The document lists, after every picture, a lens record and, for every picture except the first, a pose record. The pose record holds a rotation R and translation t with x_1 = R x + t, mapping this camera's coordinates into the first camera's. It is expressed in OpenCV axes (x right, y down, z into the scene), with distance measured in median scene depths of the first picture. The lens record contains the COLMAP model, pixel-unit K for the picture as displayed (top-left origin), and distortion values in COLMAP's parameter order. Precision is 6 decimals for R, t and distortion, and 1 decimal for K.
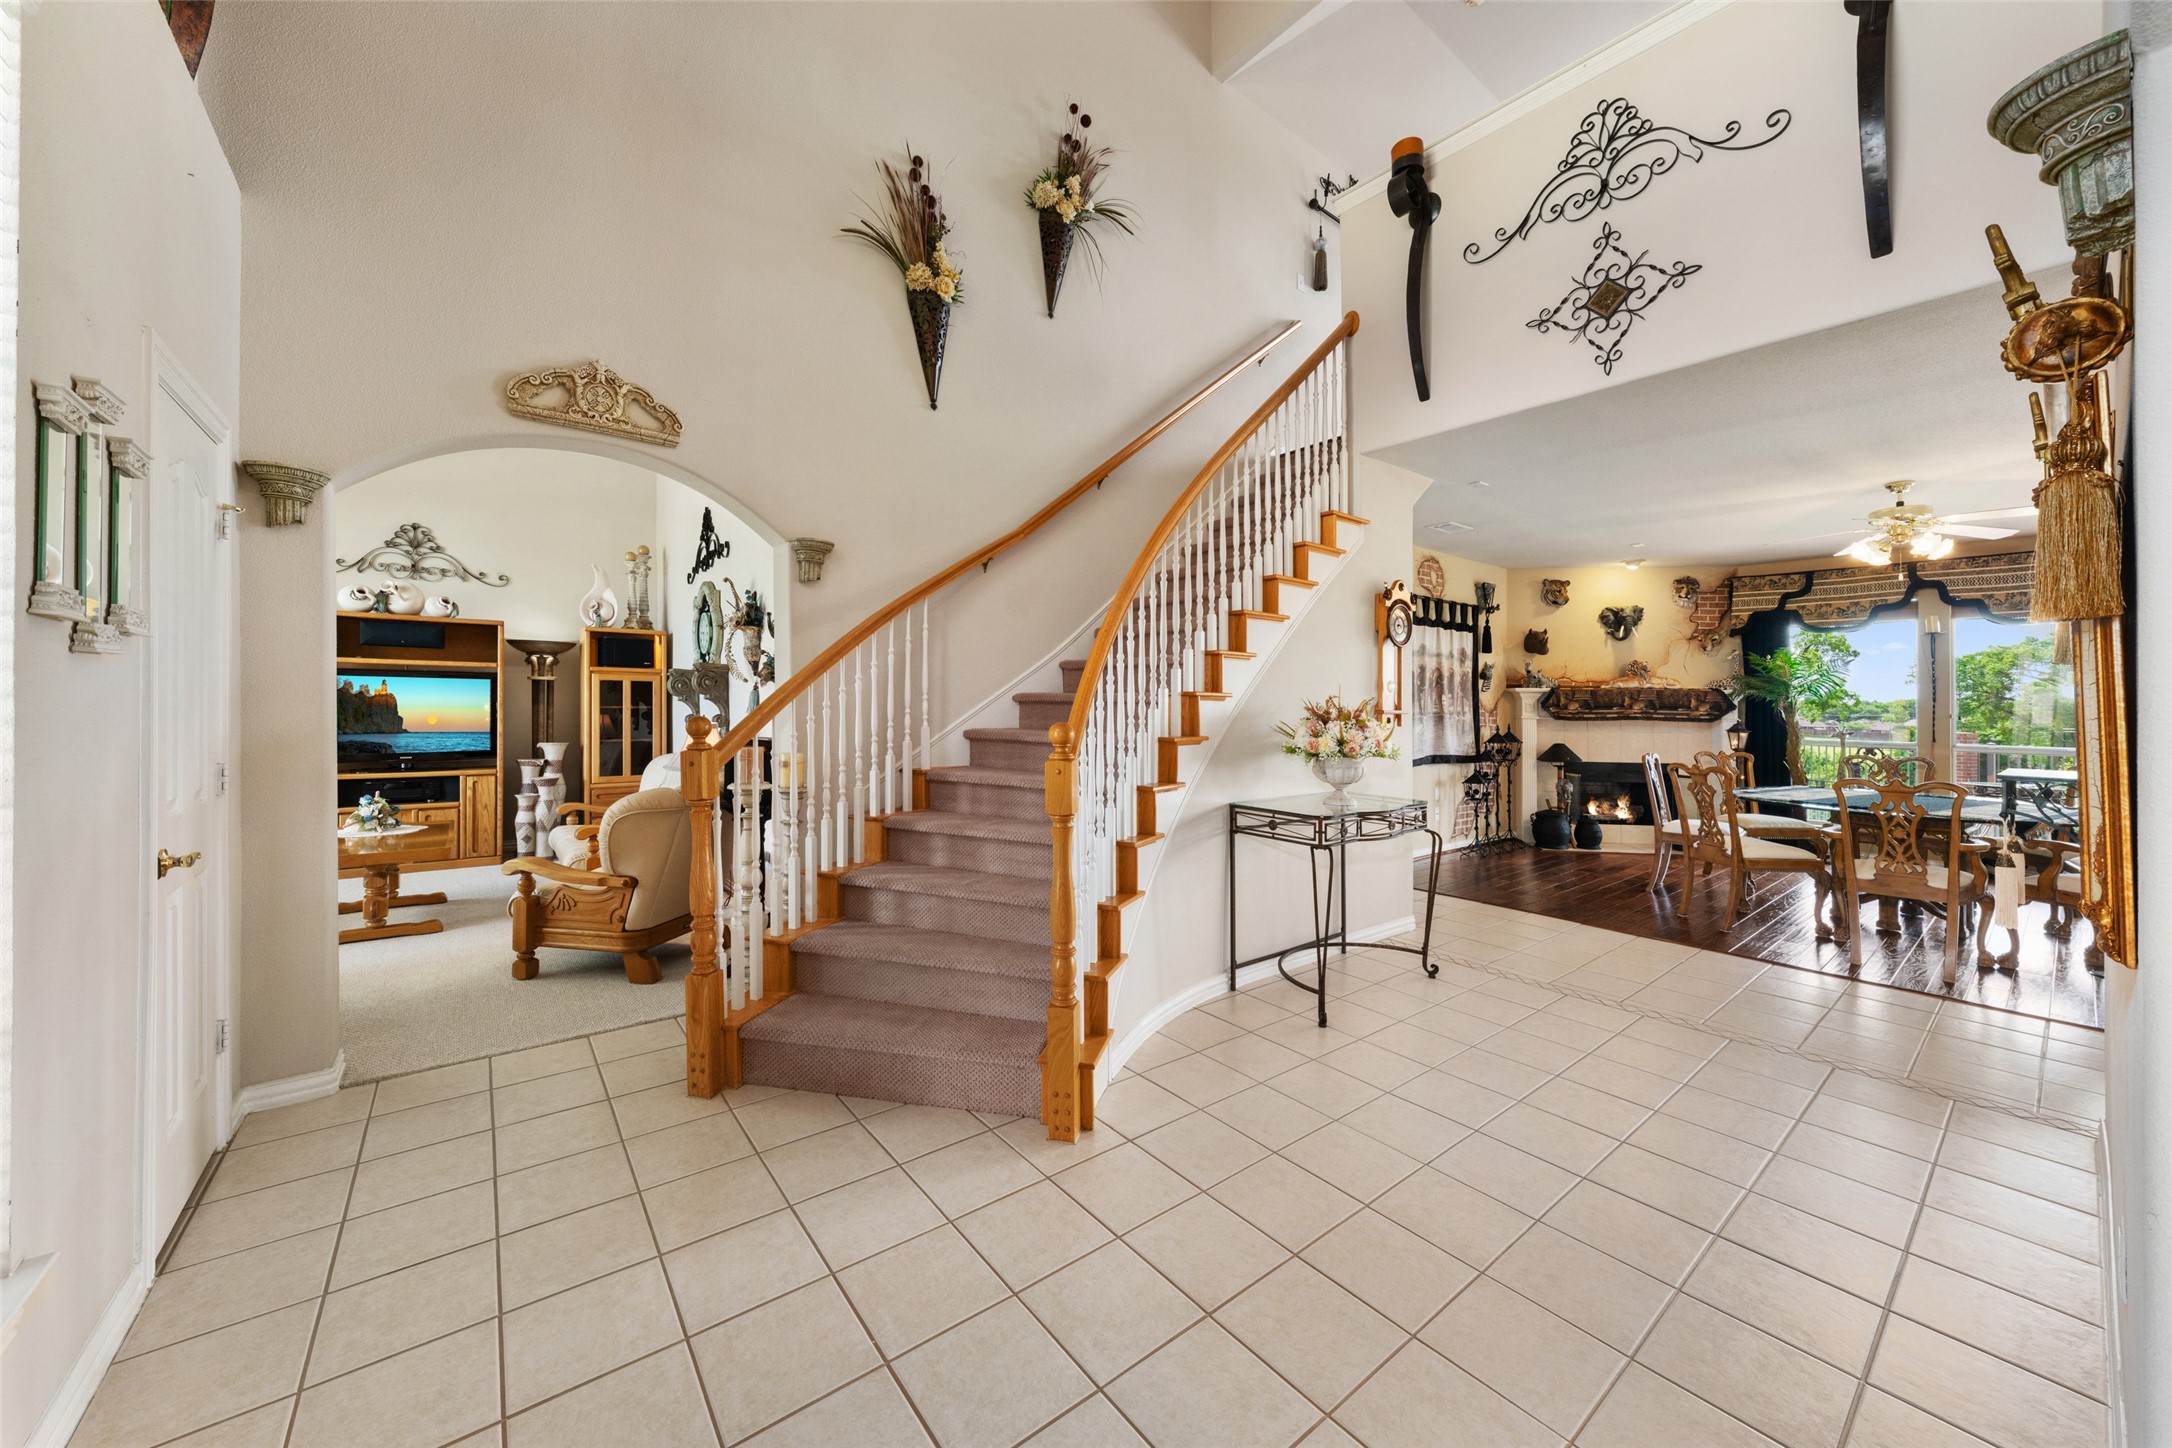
lens RADIAL K [[788.0, 0, 1090.3], [0, 788.0, 684.7], [0, 0, 1]] dist [-0.000675, -0.000086]
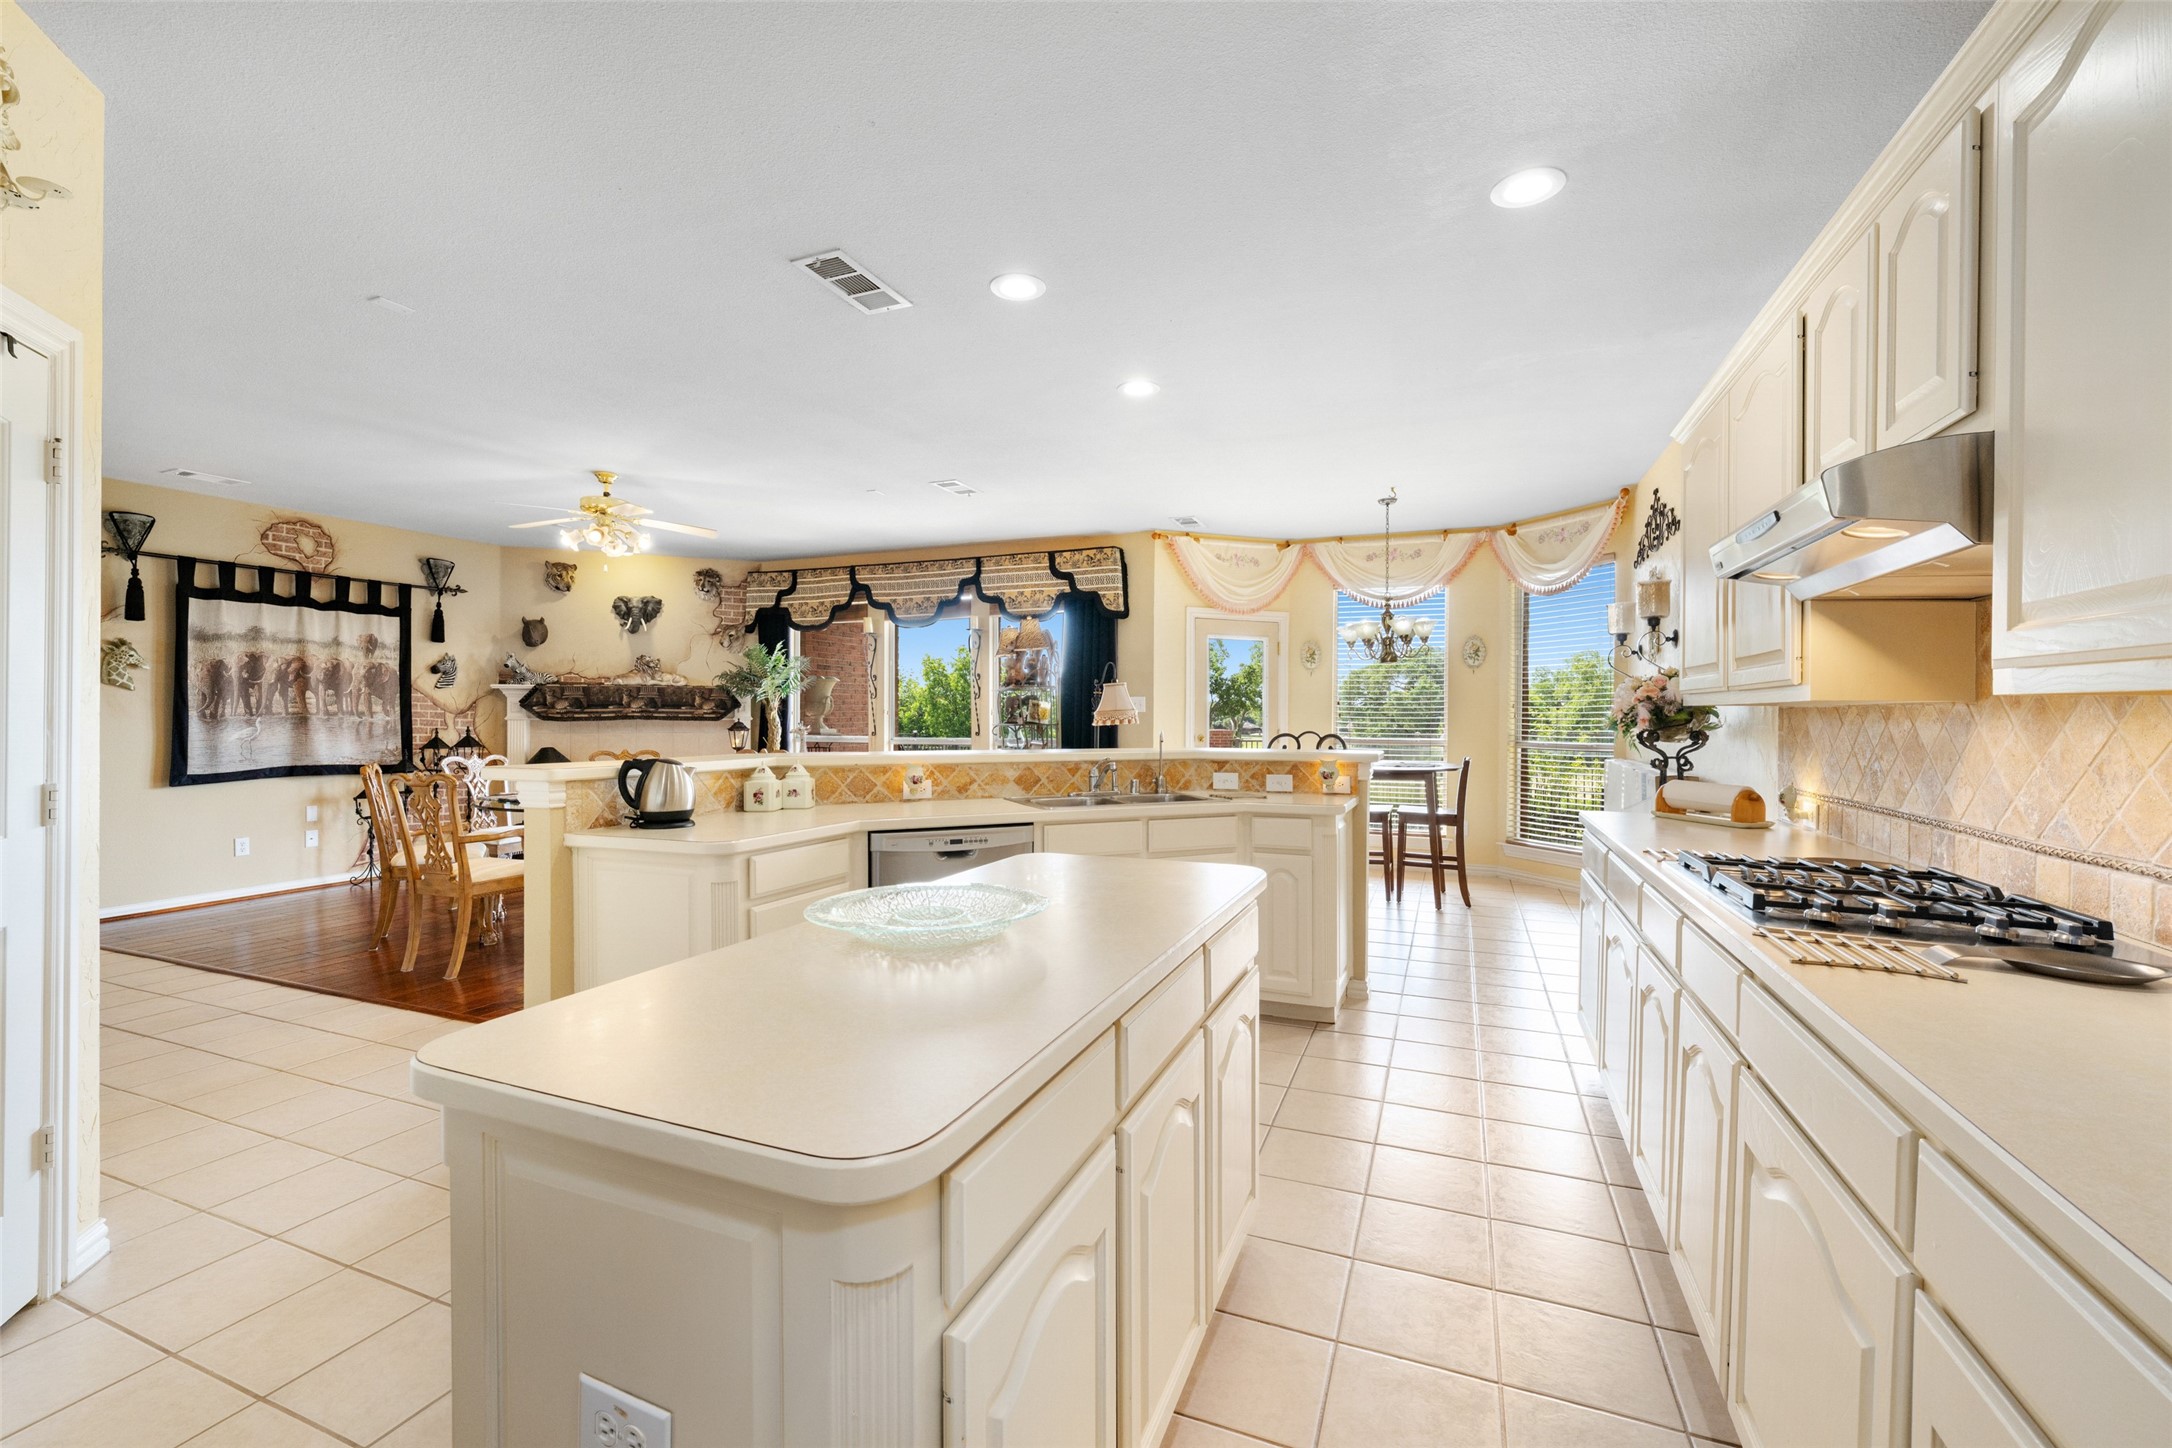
lens RADIAL K [[896.4, 0, 1088.6], [0, 896.4, 717.8], [0, 0, 1]] dist [-0.000710, -0.000268]
pose [[0.870869, -0.011908, 0.491371, 0.643472], [-0.003759, 0.999516, 0.030884, 0.008435], [-0.491501, -0.028743, 0.870403, -0.181472]]
